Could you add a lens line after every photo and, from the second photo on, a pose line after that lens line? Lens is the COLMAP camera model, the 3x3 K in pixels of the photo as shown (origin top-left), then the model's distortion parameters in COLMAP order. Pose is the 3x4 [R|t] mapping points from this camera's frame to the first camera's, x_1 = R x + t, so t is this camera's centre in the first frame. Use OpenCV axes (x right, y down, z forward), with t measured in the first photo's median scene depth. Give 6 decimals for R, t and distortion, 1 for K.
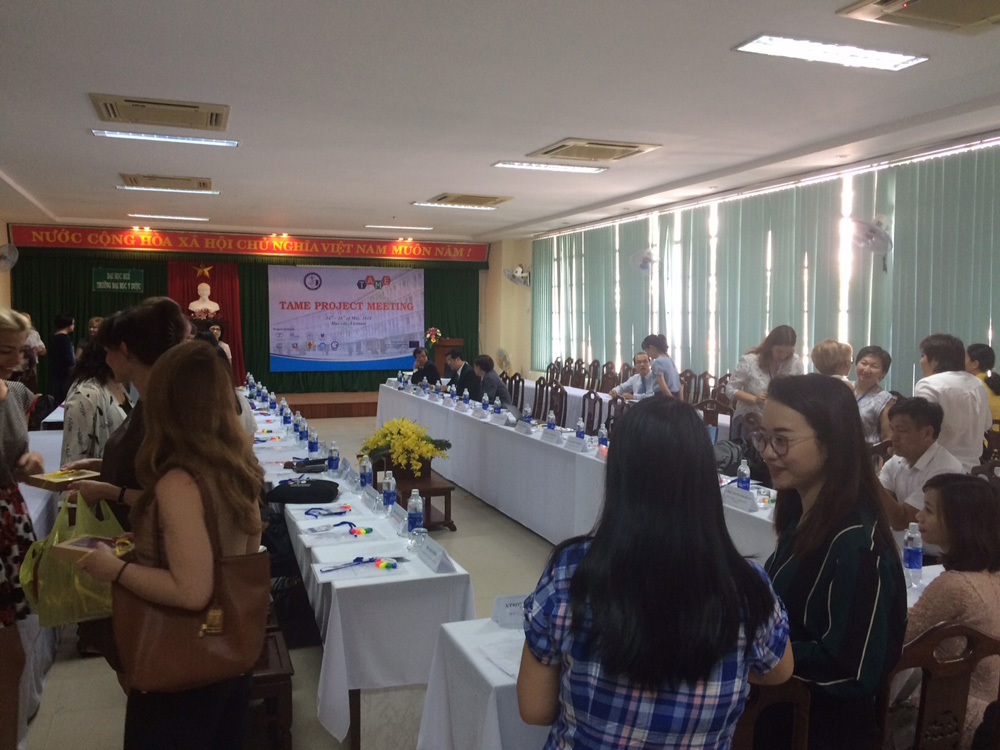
lens RADIAL K [[848.7, 0, 495.1], [0, 848.7, 374.8], [0, 0, 1]] dist [0.052802, -0.045769]
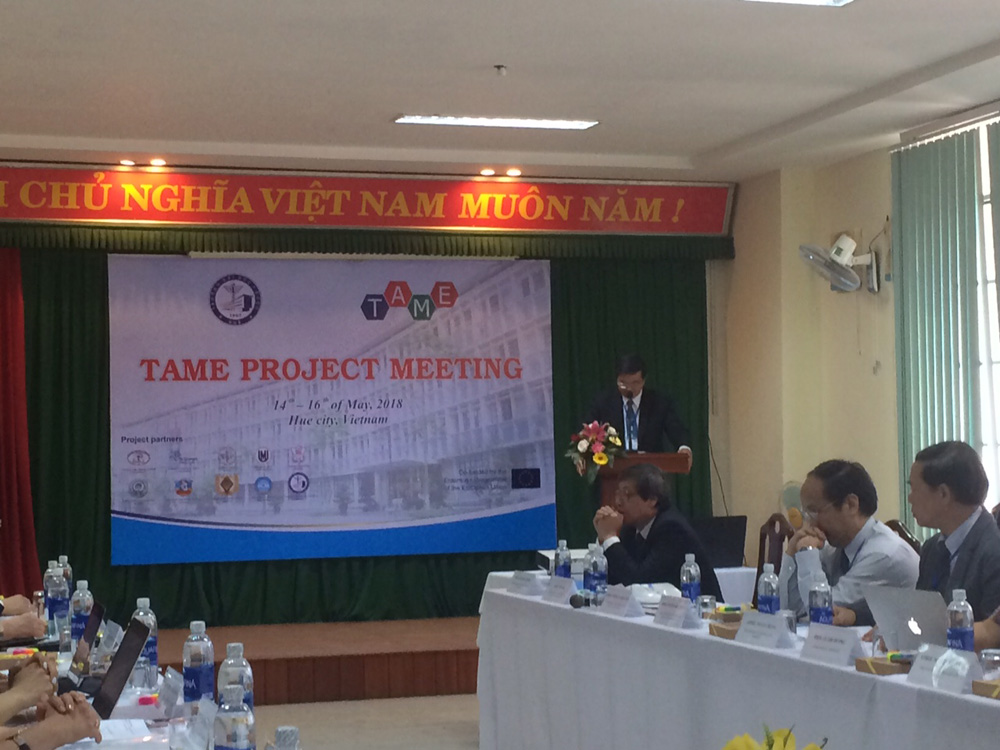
lens RADIAL K [[1908.1, 0, 500.8], [0, 1908.1, 376.2], [0, 0, 1]] dist [0.034145, 0.000000]
pose [[0.998618, -0.023284, -0.047112, -0.070769], [0.018014, 0.993840, -0.109350, 0.007414], [0.049368, 0.108351, 0.992886, 0.239982]]
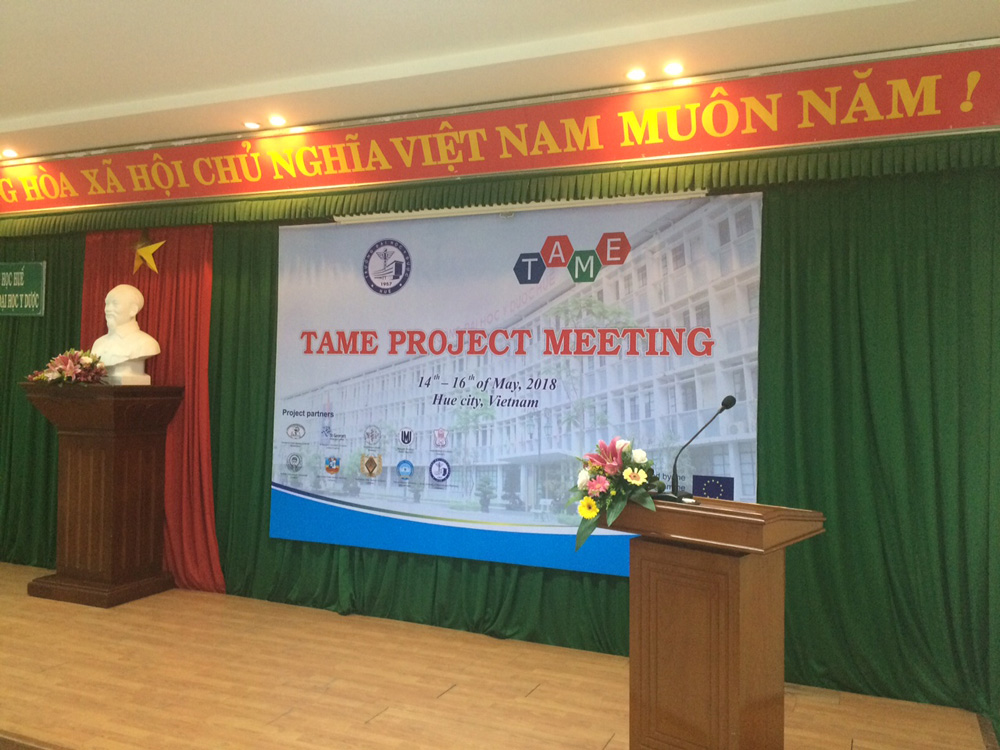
lens RADIAL K [[848.7, 0, 498.2], [0, 848.7, 374.5], [0, 0, 1]] dist [0.052802, -0.045769]
pose [[0.722200, 0.009023, -0.691626, 0.036532], [-0.059022, 0.997072, -0.048623, -0.056109], [0.689162, 0.075937, 0.720617, 0.797087]]
